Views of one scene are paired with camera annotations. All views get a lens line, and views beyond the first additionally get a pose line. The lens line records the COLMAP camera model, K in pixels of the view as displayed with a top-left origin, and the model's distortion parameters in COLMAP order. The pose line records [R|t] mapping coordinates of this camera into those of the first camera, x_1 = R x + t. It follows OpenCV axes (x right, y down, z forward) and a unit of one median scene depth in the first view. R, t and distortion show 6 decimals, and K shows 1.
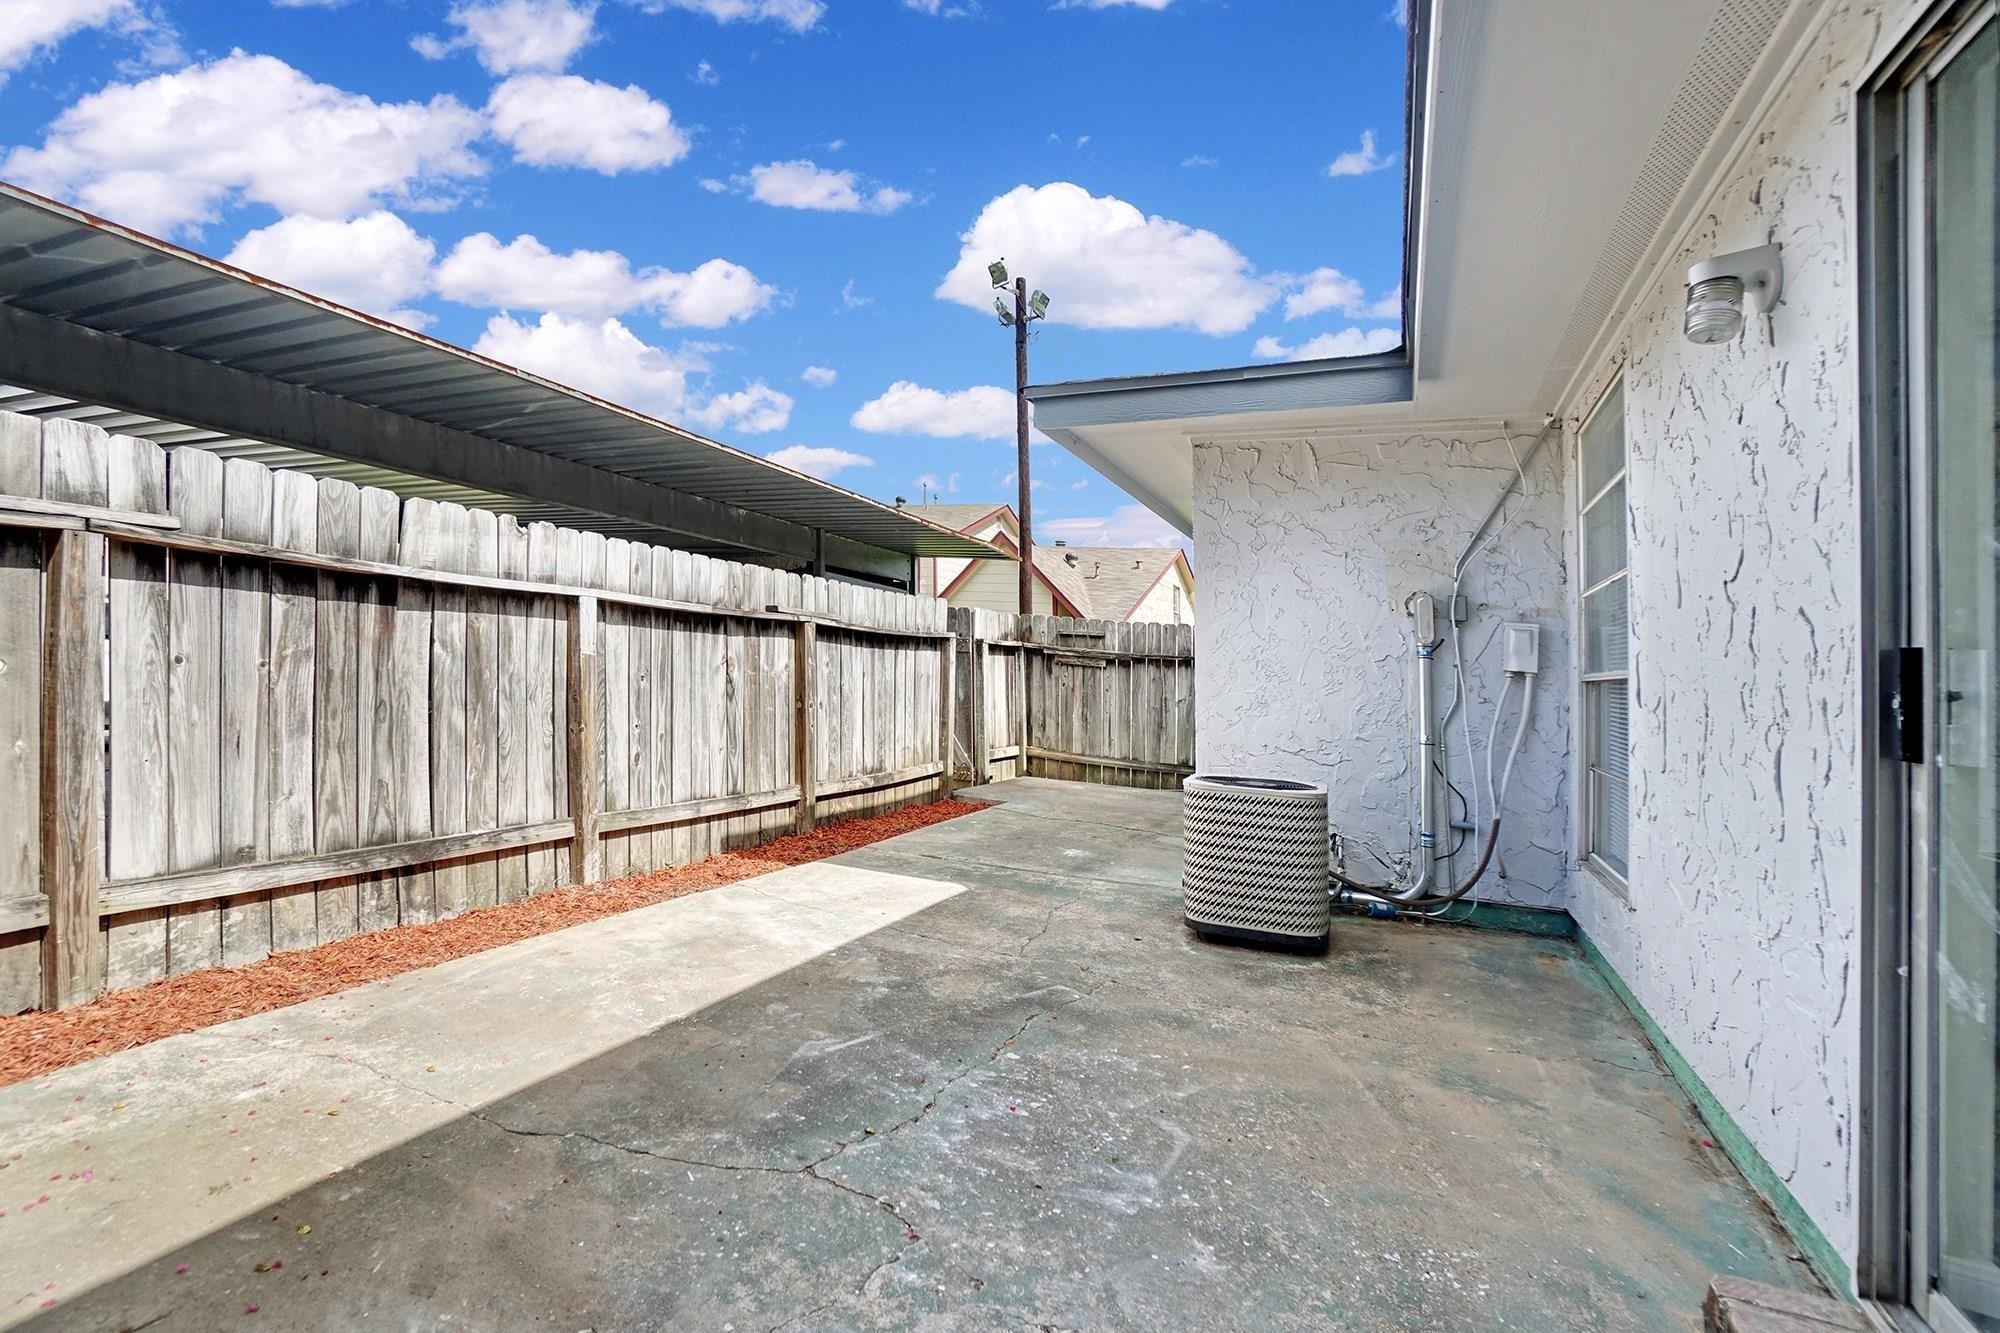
lens RADIAL K [[908.8, 0, 1000.0], [0, 908.8, 666.5], [0, 0, 1]] dist [-0.055646, 0.019738]
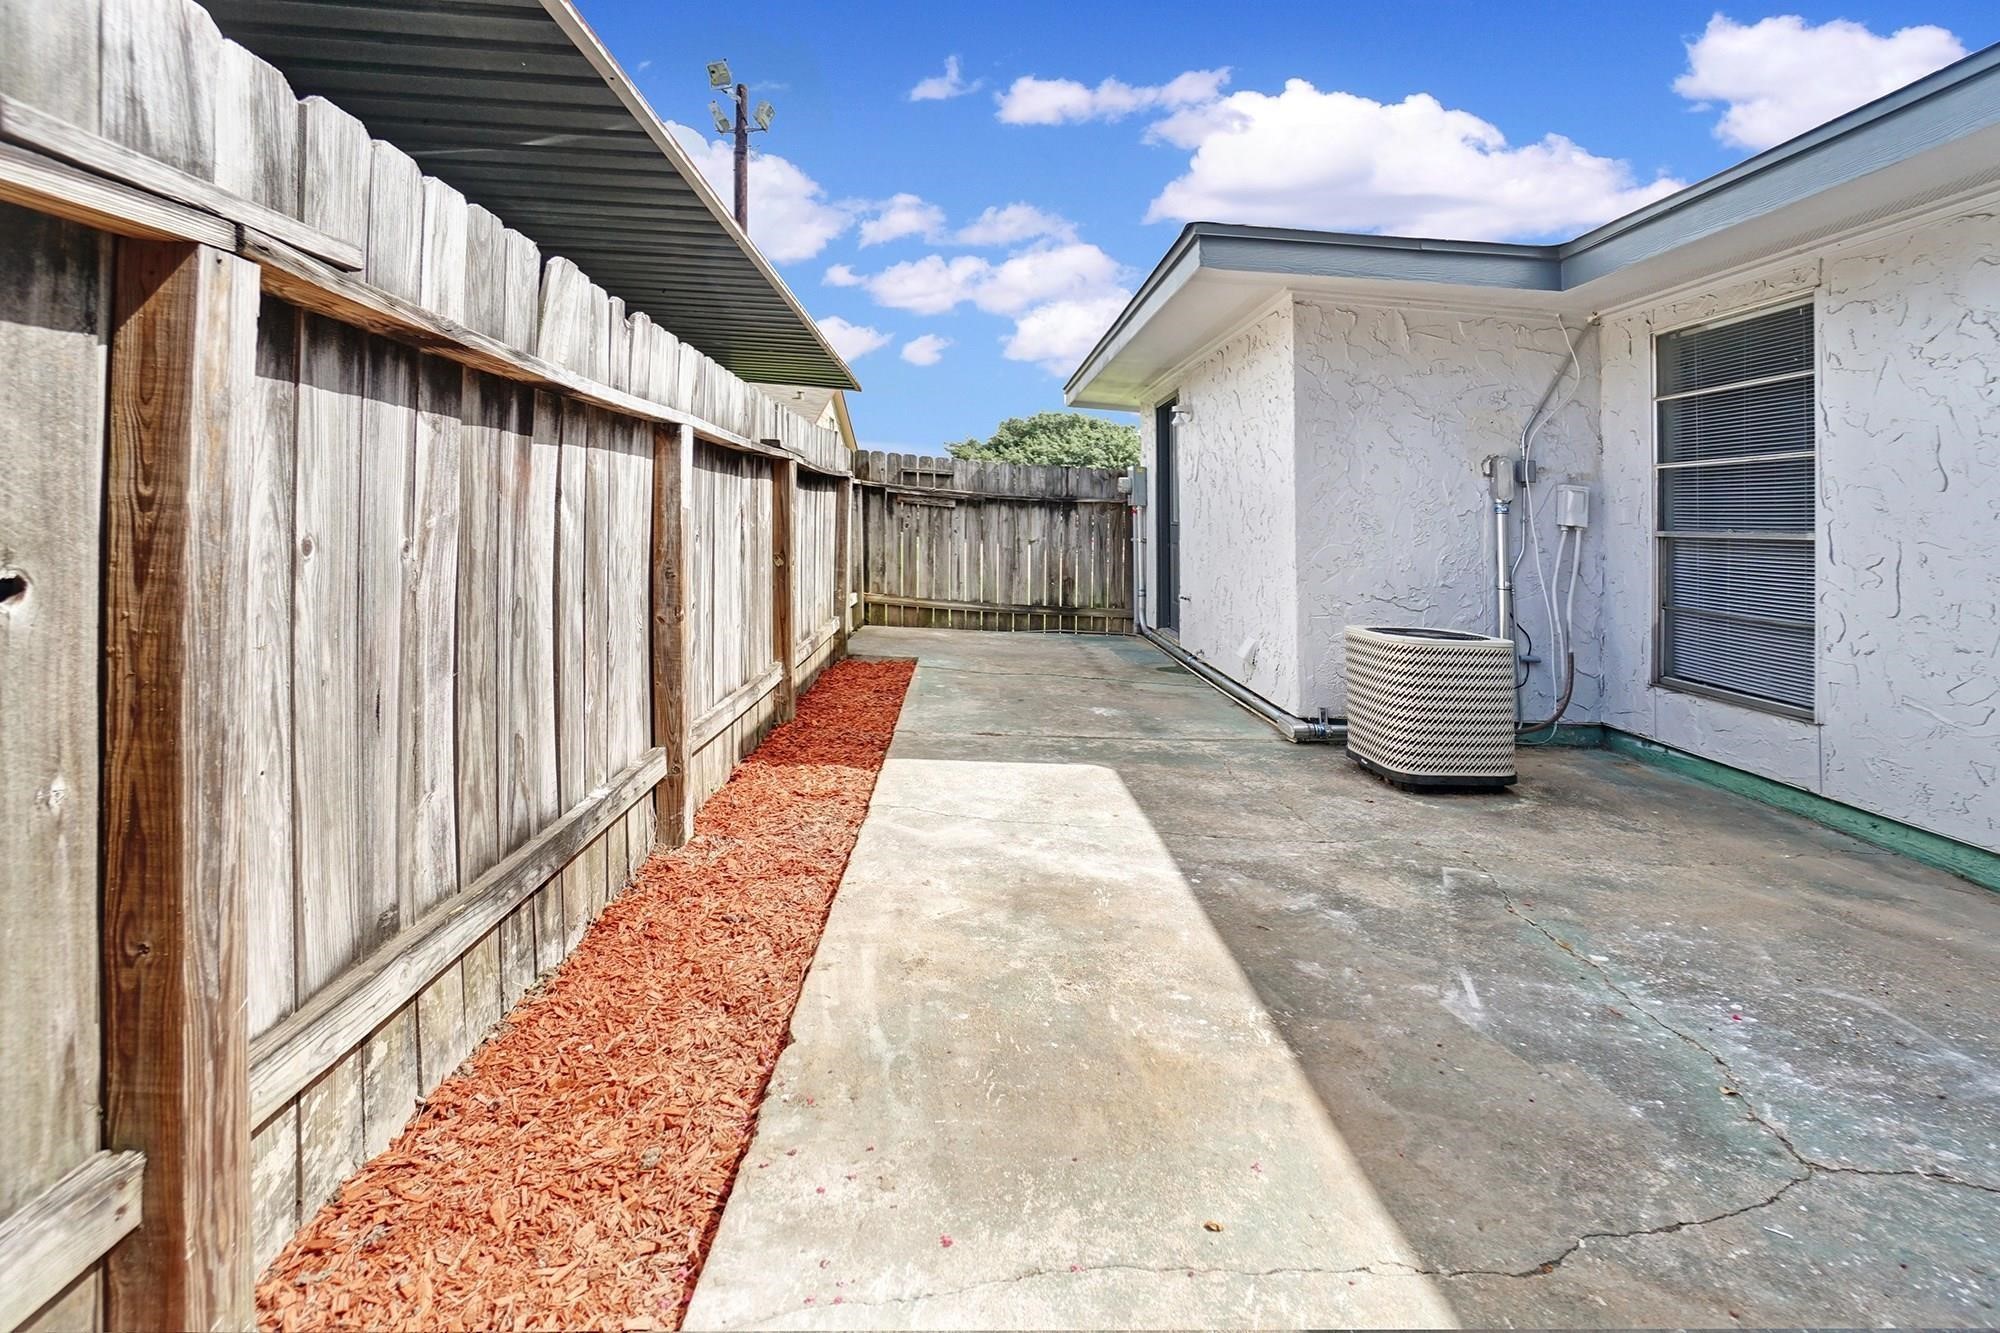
lens RADIAL K [[888.2, 0, 1000.8], [0, 888.2, 493.3], [0, 0, 1]] dist [-0.041530, 0.009407]
pose [[0.887155, 0.008123, 0.461399, -0.721106], [-0.008104, 0.999965, -0.002023, -0.033550], [-0.461399, -0.001945, 0.887190, 0.368453]]
